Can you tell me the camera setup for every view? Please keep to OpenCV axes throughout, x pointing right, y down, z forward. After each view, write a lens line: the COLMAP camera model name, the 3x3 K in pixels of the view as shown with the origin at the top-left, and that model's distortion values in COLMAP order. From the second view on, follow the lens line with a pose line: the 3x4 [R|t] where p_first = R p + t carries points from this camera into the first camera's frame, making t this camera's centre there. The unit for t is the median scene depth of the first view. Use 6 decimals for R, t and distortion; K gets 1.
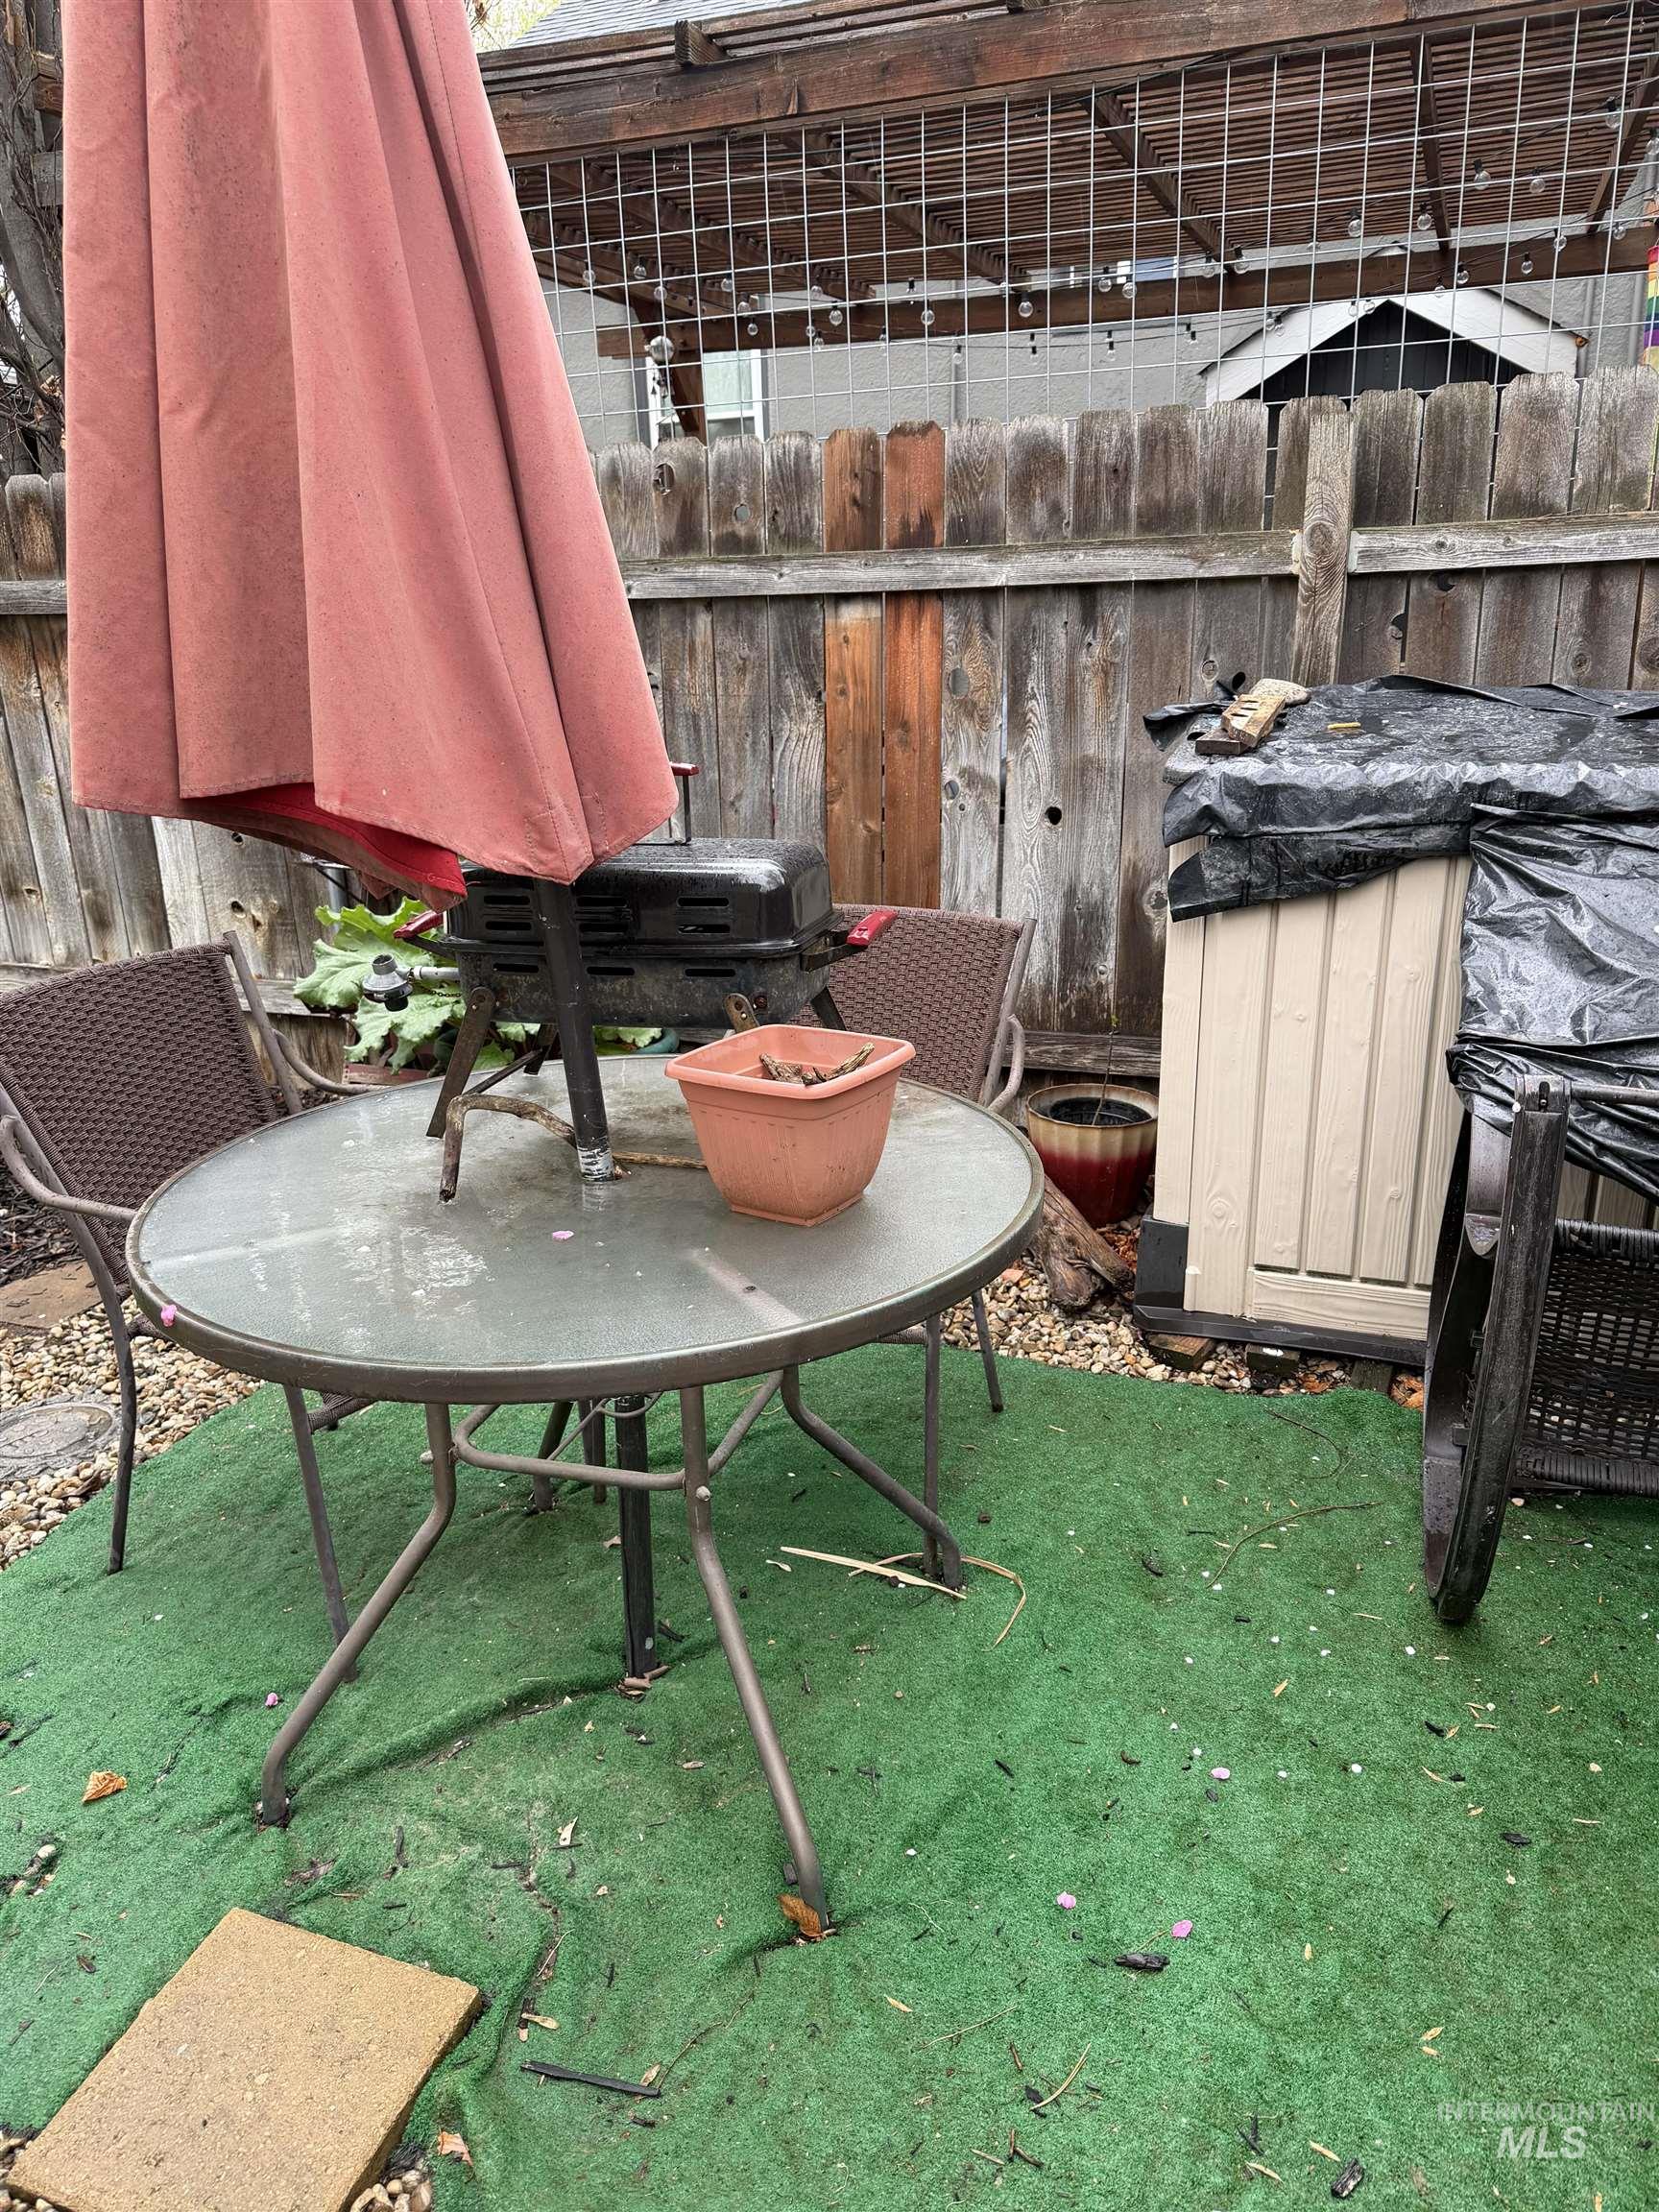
lens RADIAL K [[1571.9, 0, 829.5], [0, 1571.9, 1106.0], [0, 0, 1]] dist [0.006281, -0.007878]
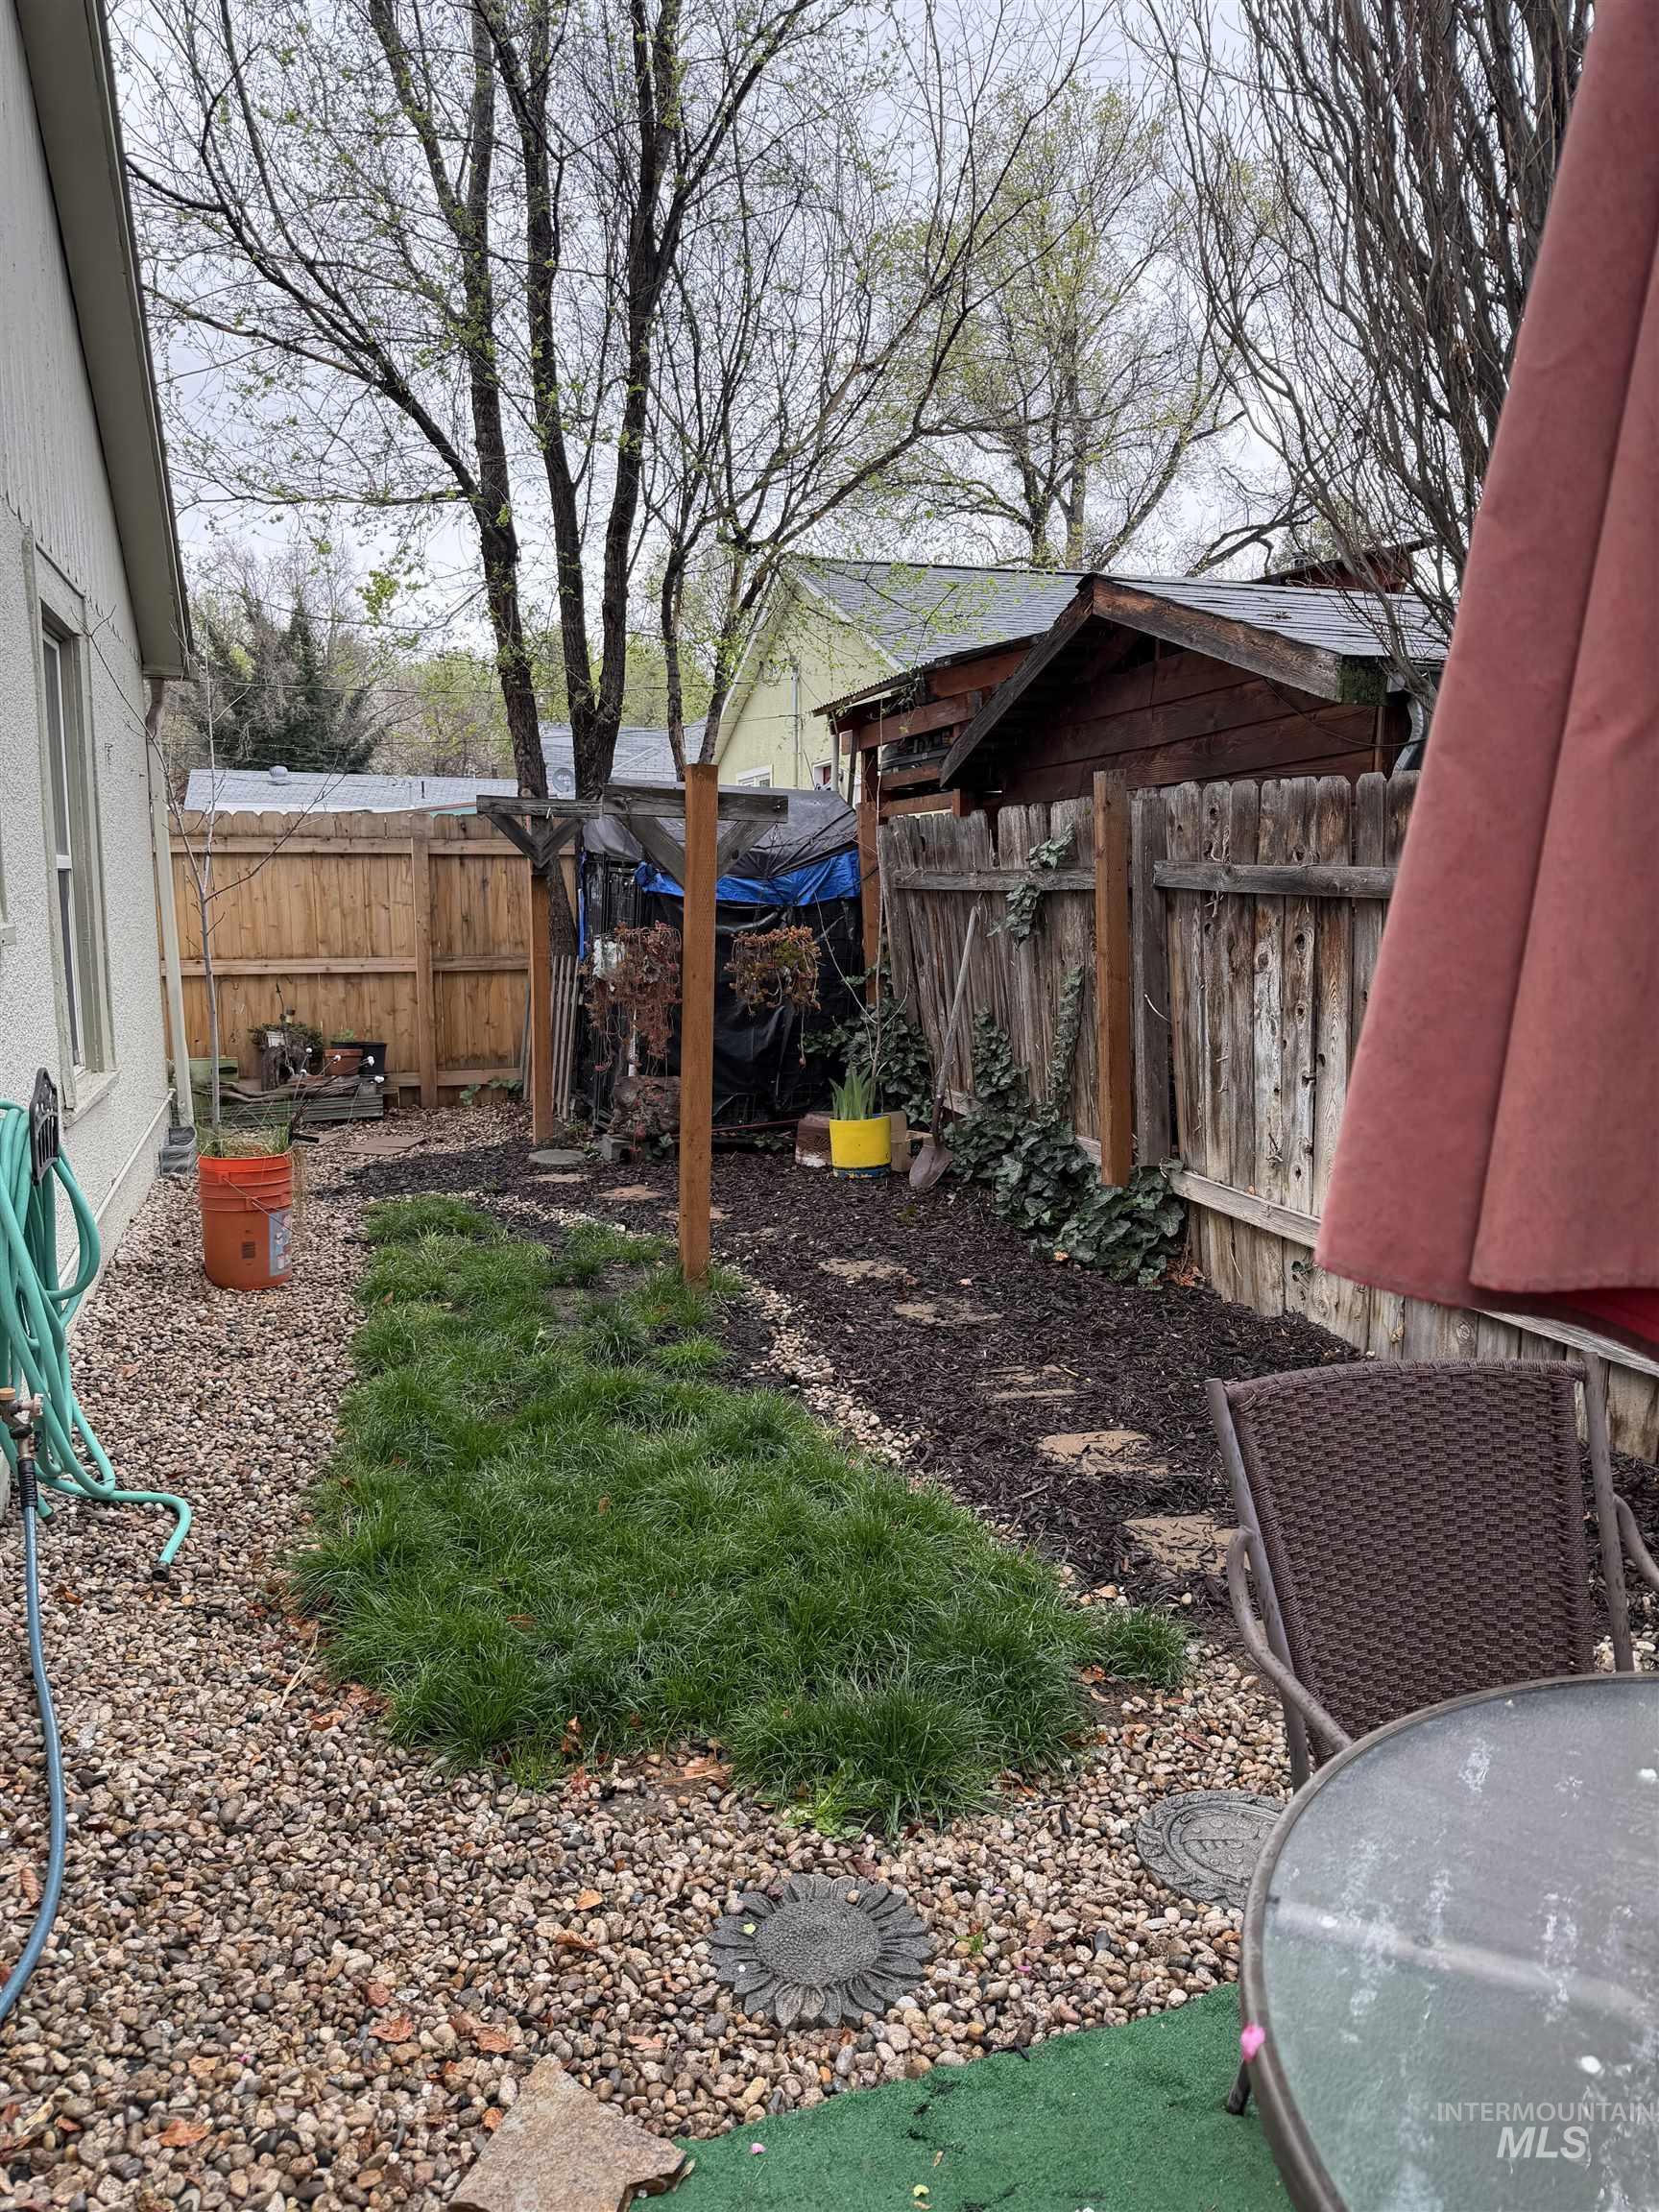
lens RADIAL K [[1571.9, 0, 829.5], [0, 1571.9, 1106.0], [0, 0, 1]] dist [0.006281, -0.007878]
pose [[0.627523, 0.153412, -0.763335, -0.066612], [-0.259950, 0.965422, -0.019673, -0.141477], [0.733922, 0.210774, 0.645704, 0.275575]]
